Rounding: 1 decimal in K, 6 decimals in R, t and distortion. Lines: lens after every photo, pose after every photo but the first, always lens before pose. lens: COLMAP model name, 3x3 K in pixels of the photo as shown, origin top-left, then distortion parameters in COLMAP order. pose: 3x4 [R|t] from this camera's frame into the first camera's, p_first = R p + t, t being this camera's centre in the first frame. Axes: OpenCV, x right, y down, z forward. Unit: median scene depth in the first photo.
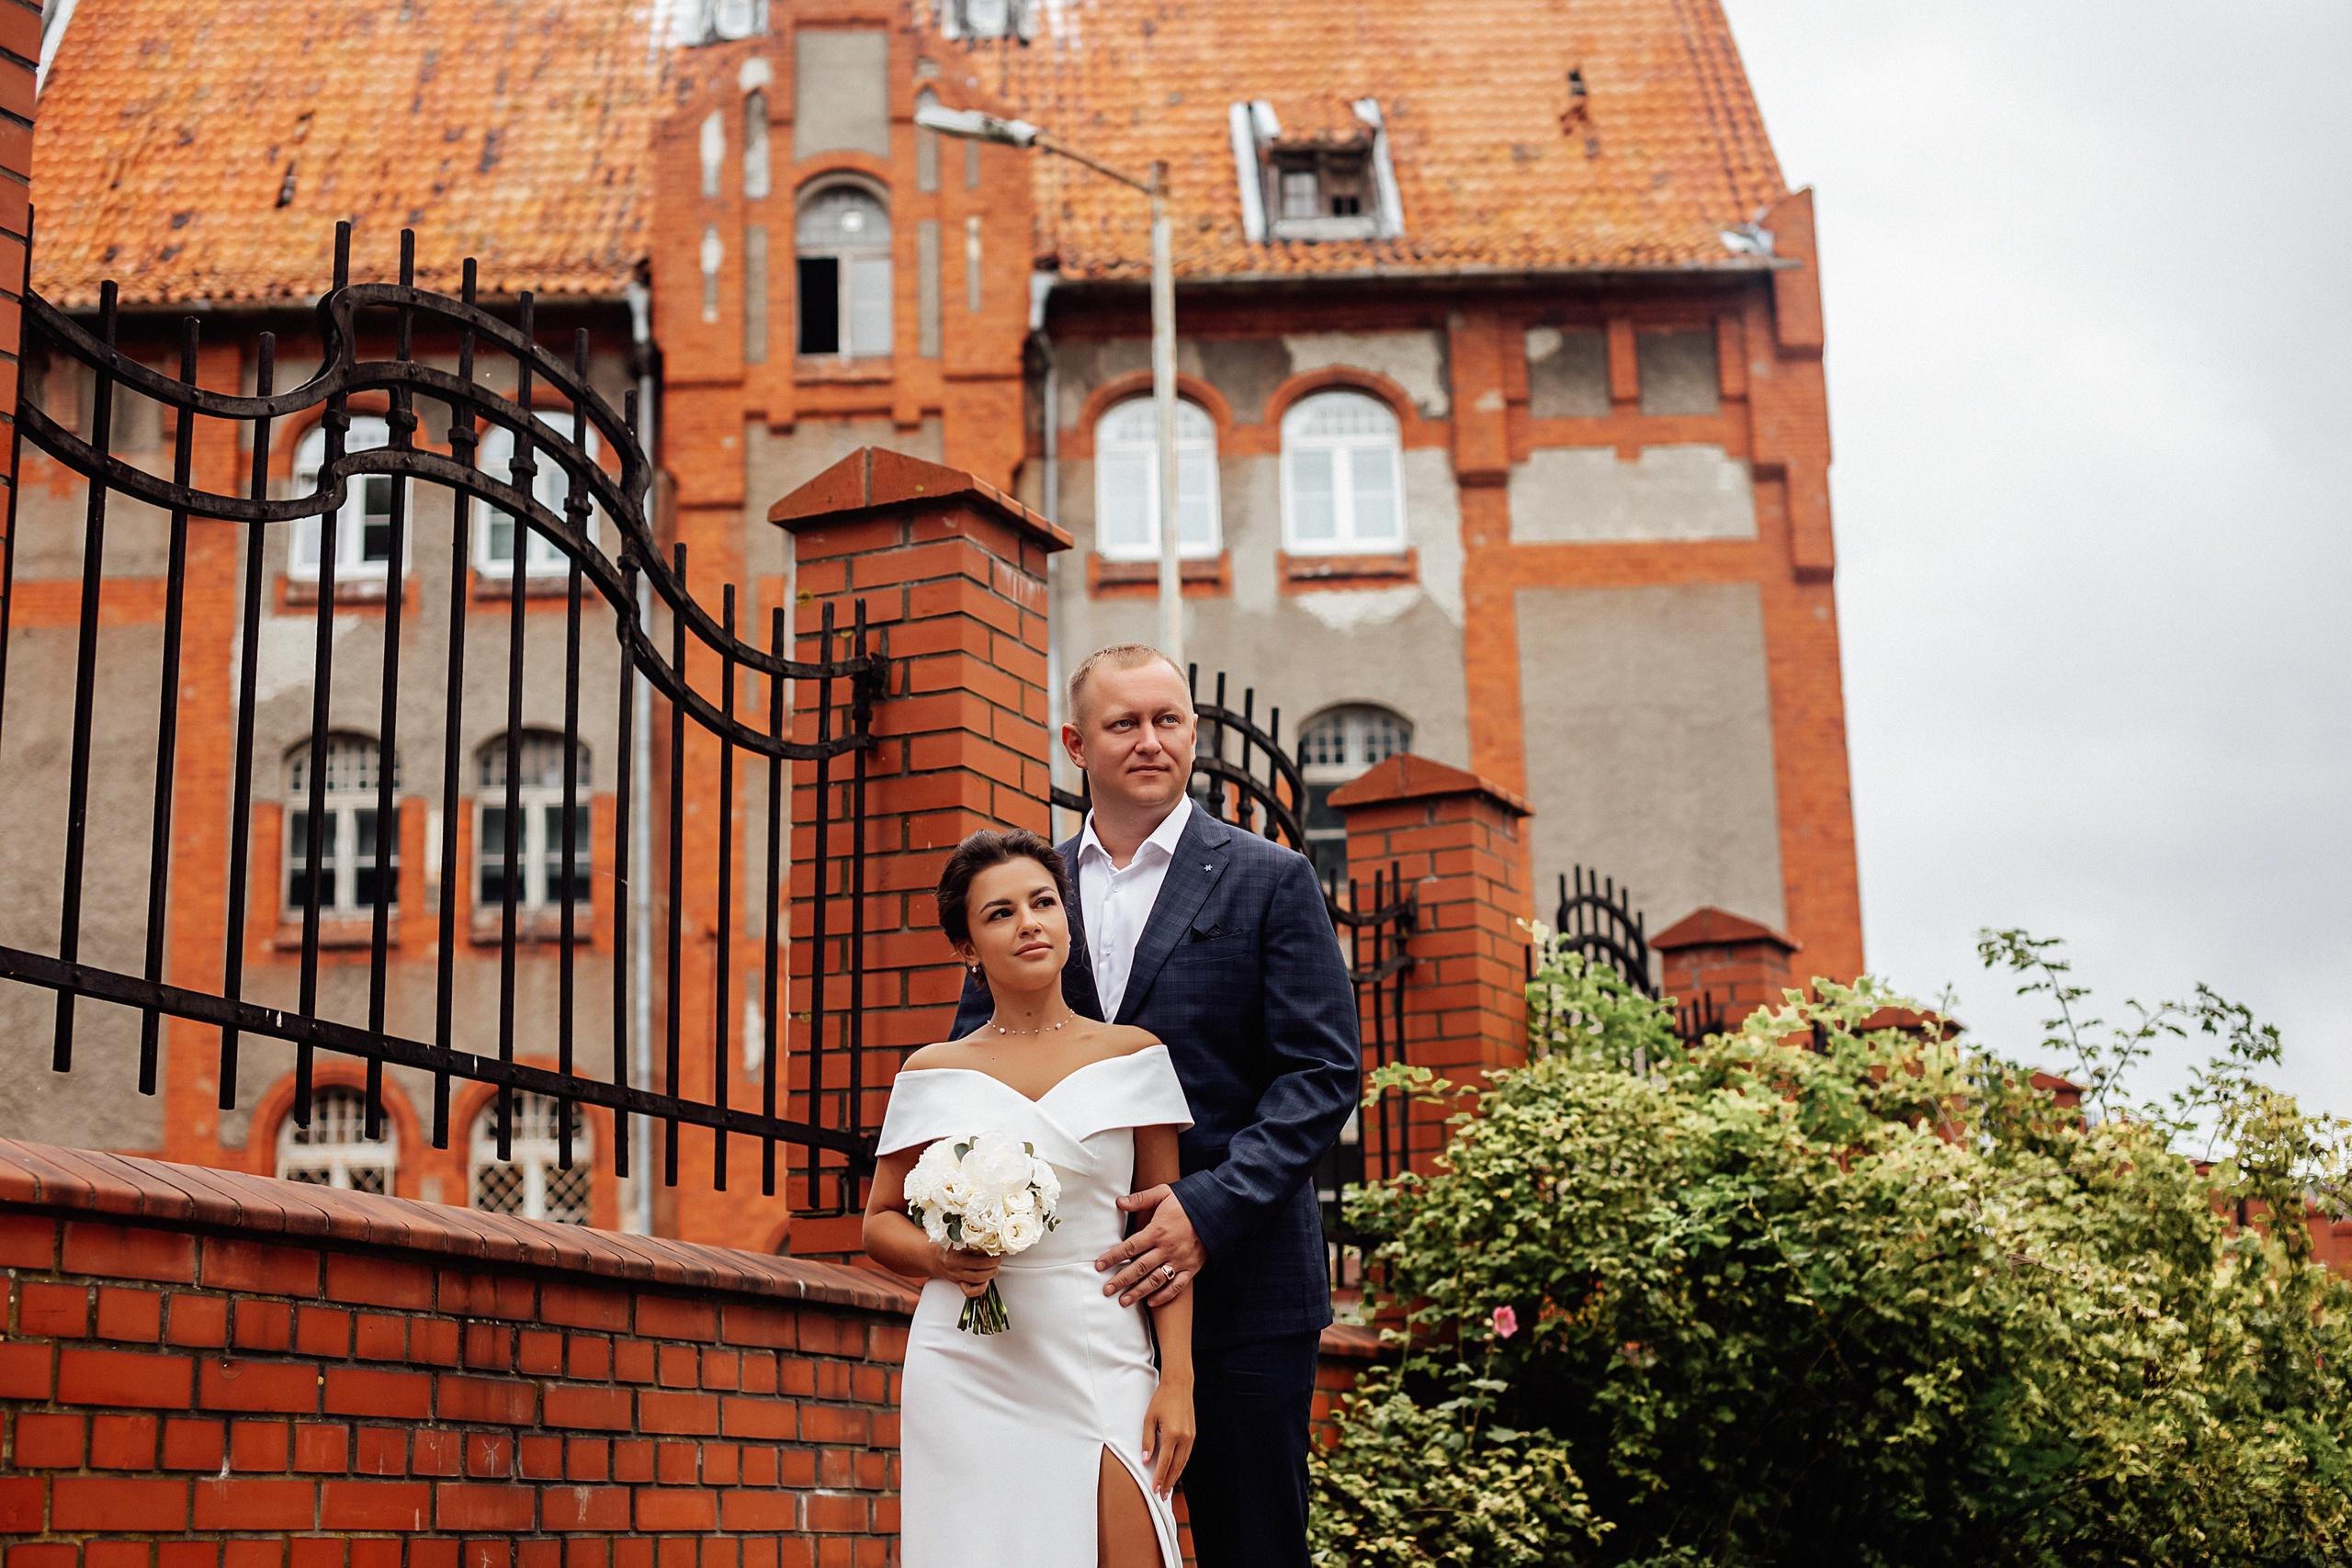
lens RADIAL K [[3170.2, 0, 1176.2], [0, 3170.2, 764.0], [0, 0, 1]] dist [-0.141446, 0.275524]
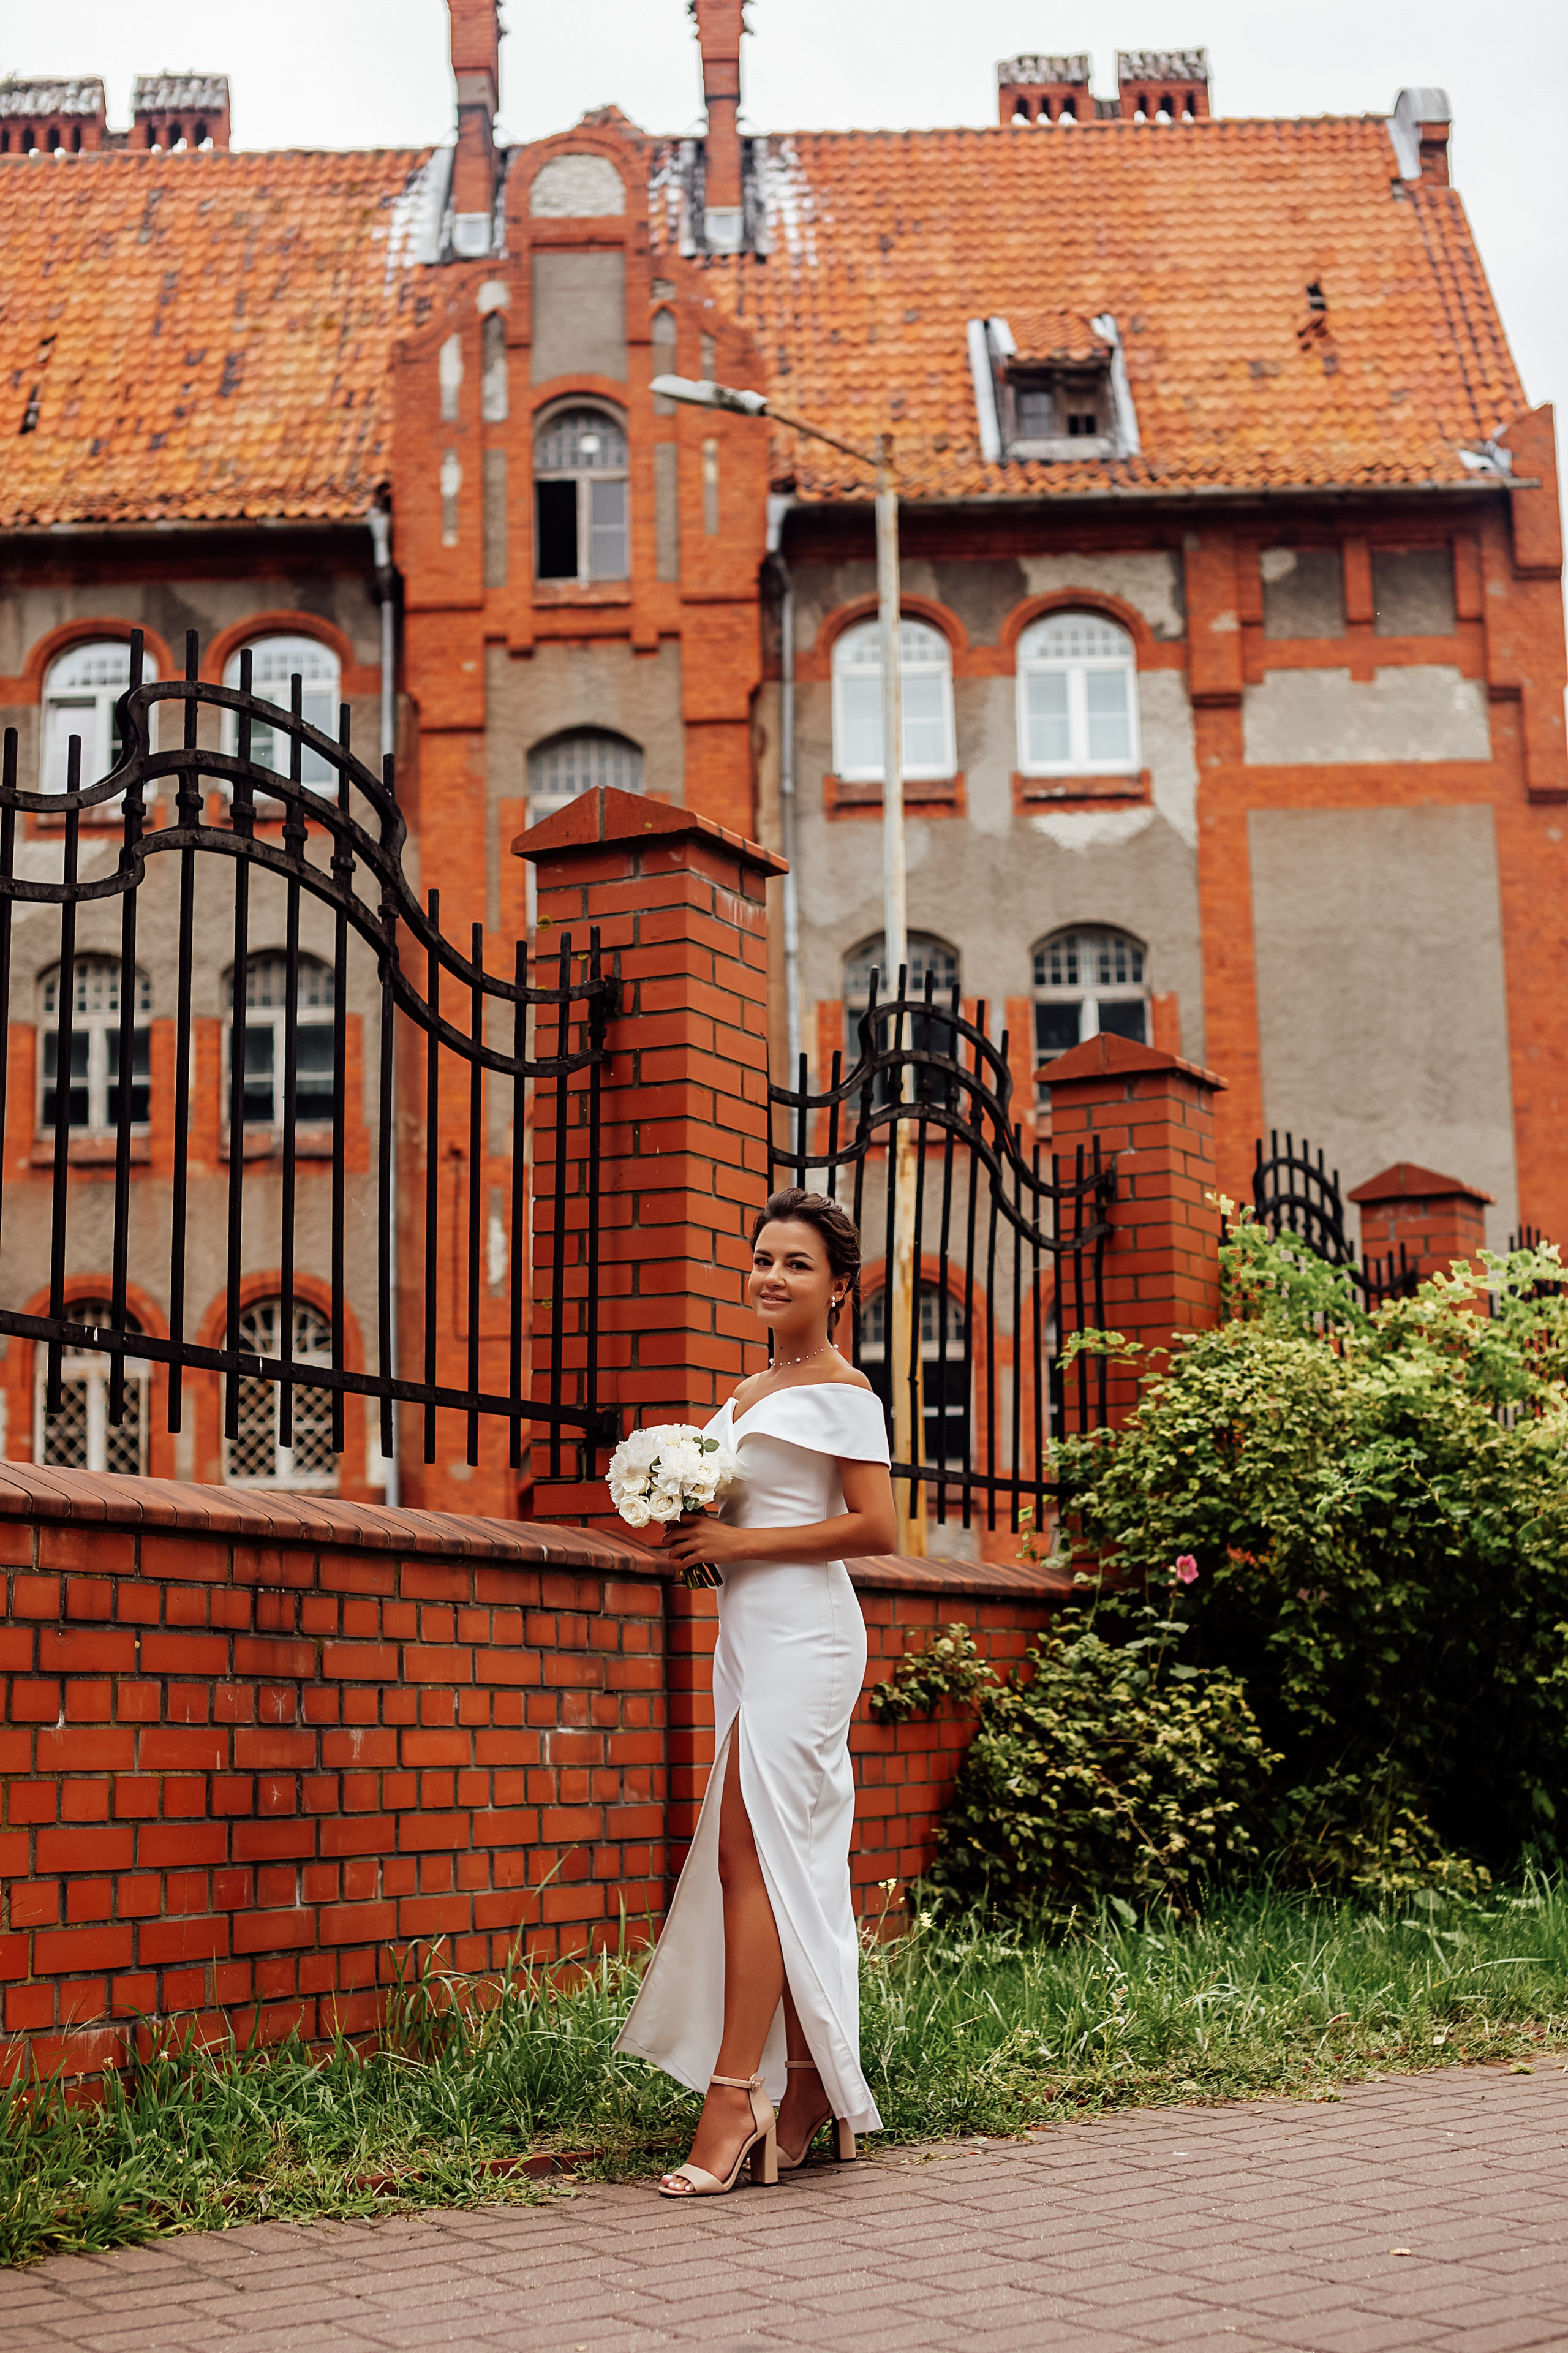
lens RADIAL K [[3171.6, 0, 784.0], [0, 3171.6, 1176.5], [0, 0, 1]] dist [-0.141446, 0.275524]
pose [[0.999122, 0.002446, -0.041822, 0.007358], [0.000316, 0.997827, 0.065889, -0.022049], [0.041892, -0.065844, 0.996950, -0.061764]]
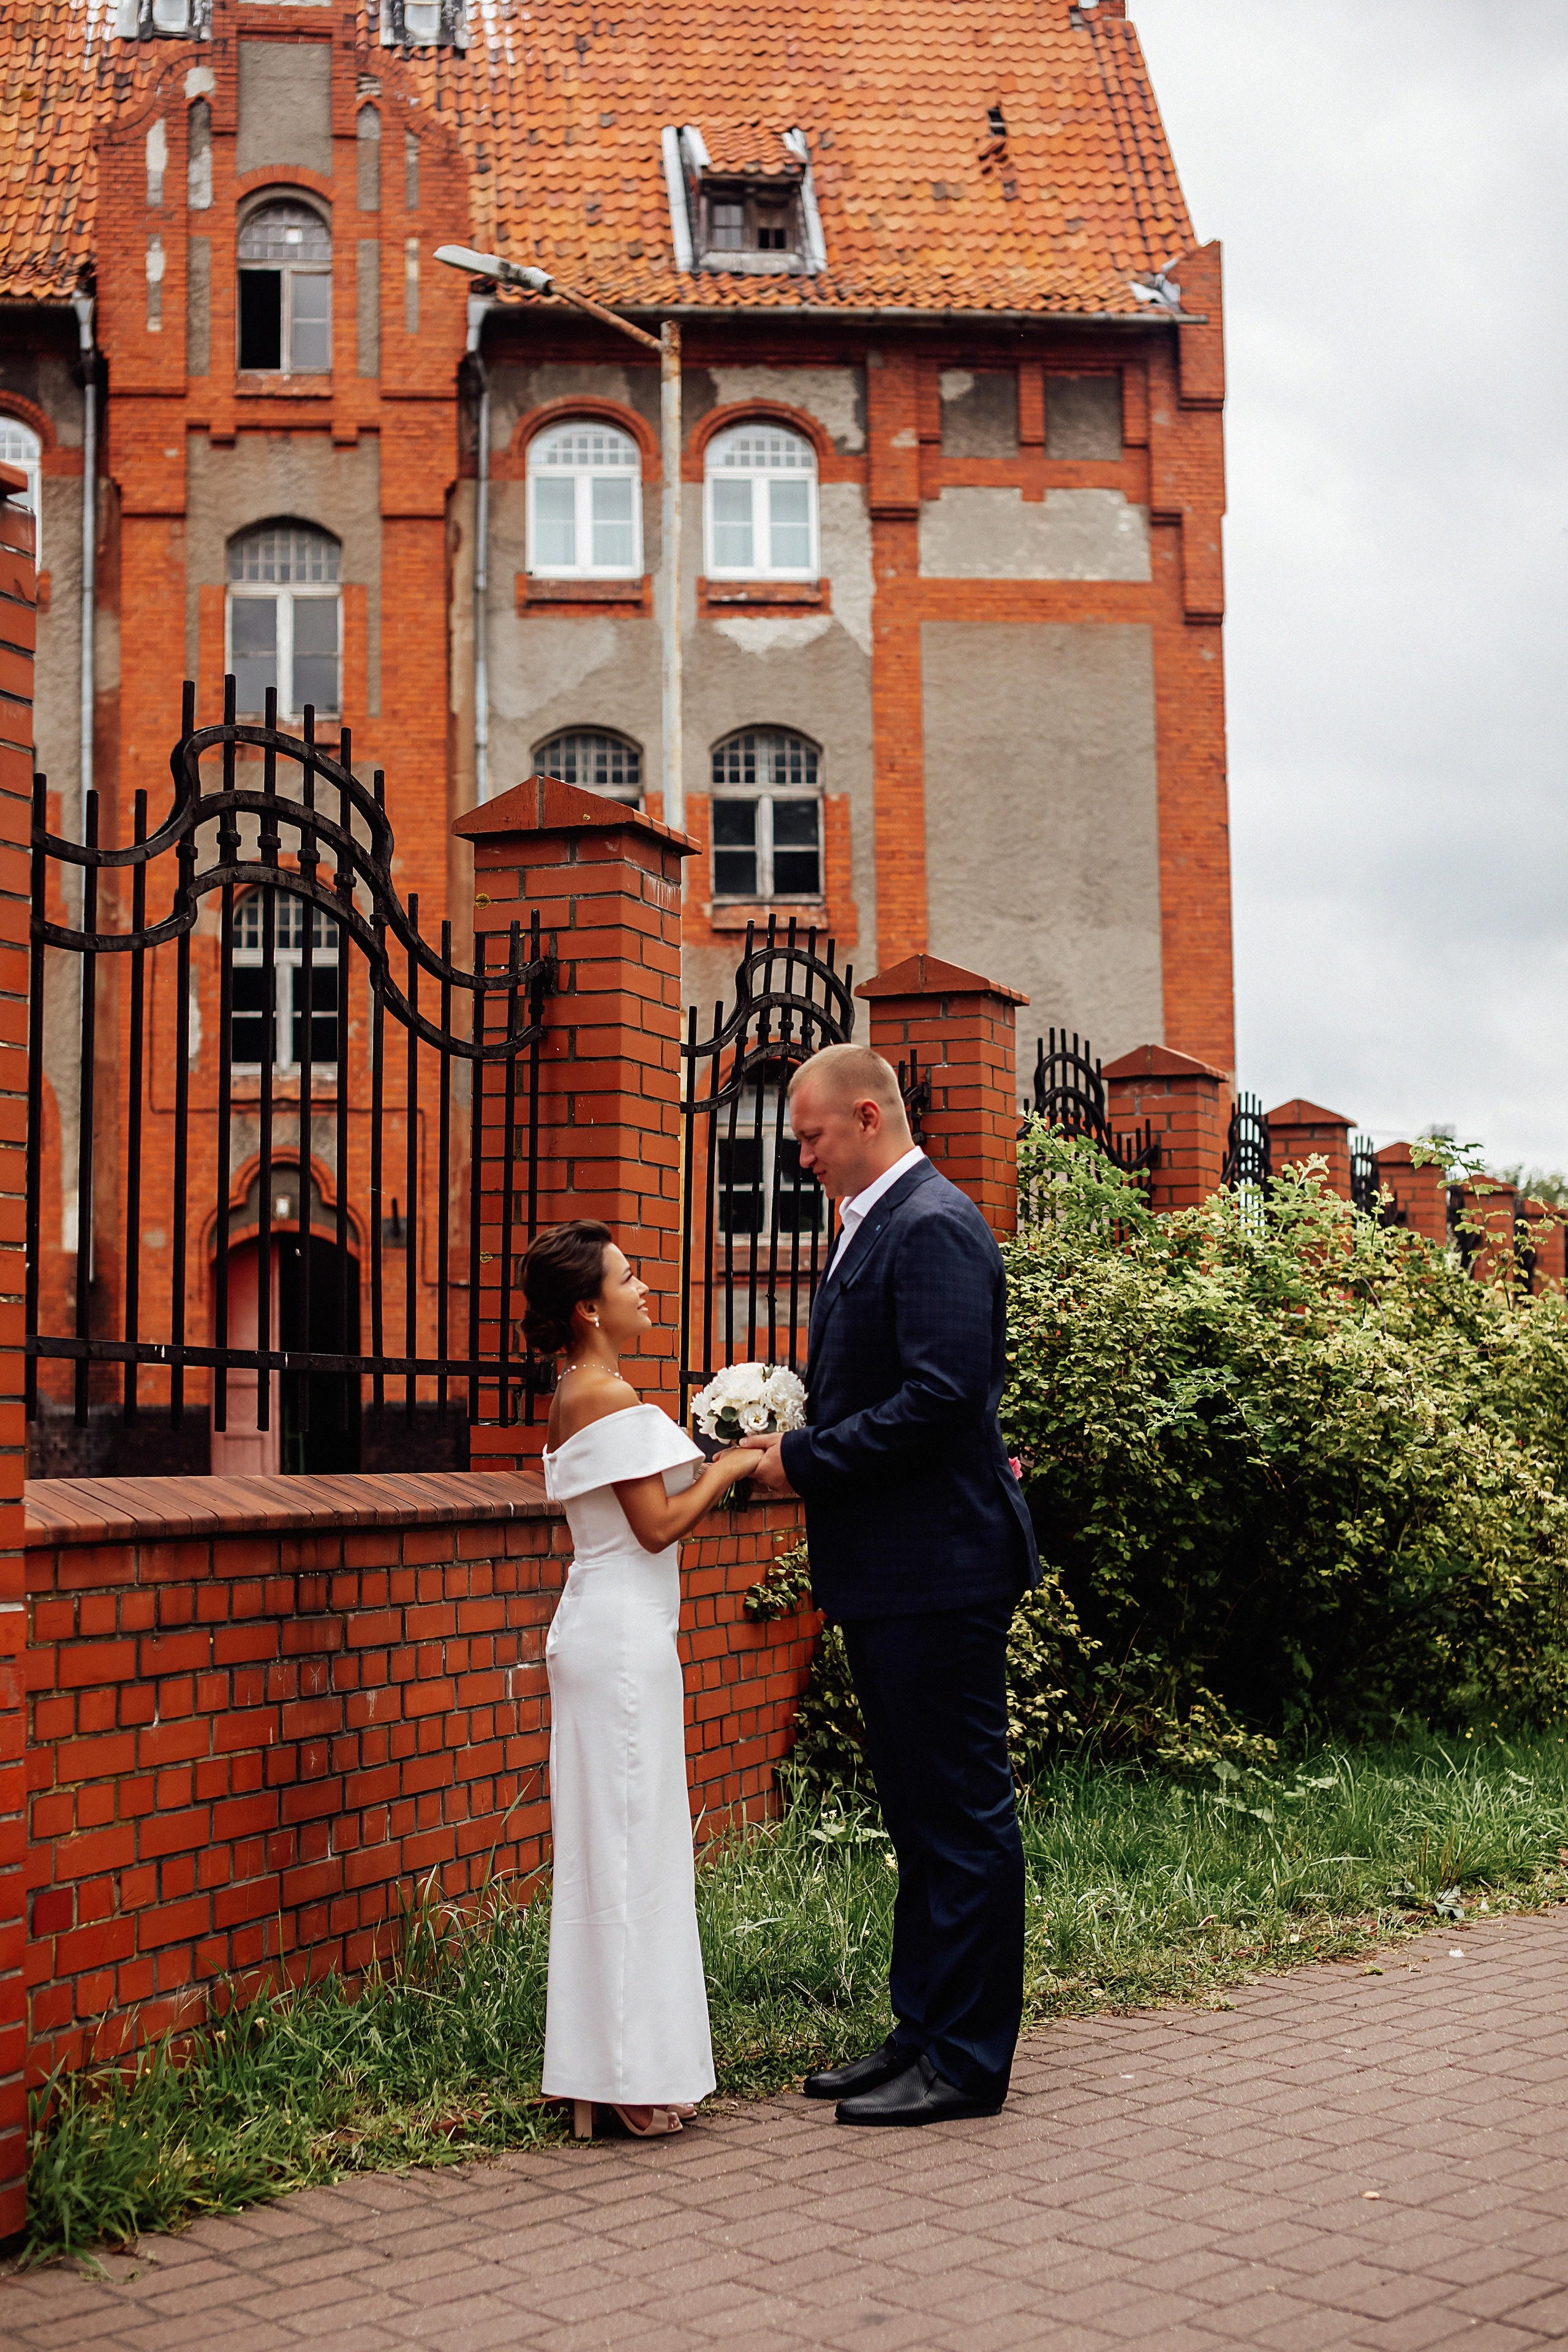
lens RADIAL K [[3046.0, 0, 786.3], [0, 3046.0, 1163.9], [0, 0, 1]] dist [-0.141716, 0.278557]
pose [[0.996632, 0.023392, 0.078592, -0.054432], [-0.034322, 0.989452, 0.140740, -0.070934], [-0.074471, -0.142963, 0.986922, -0.086441]]
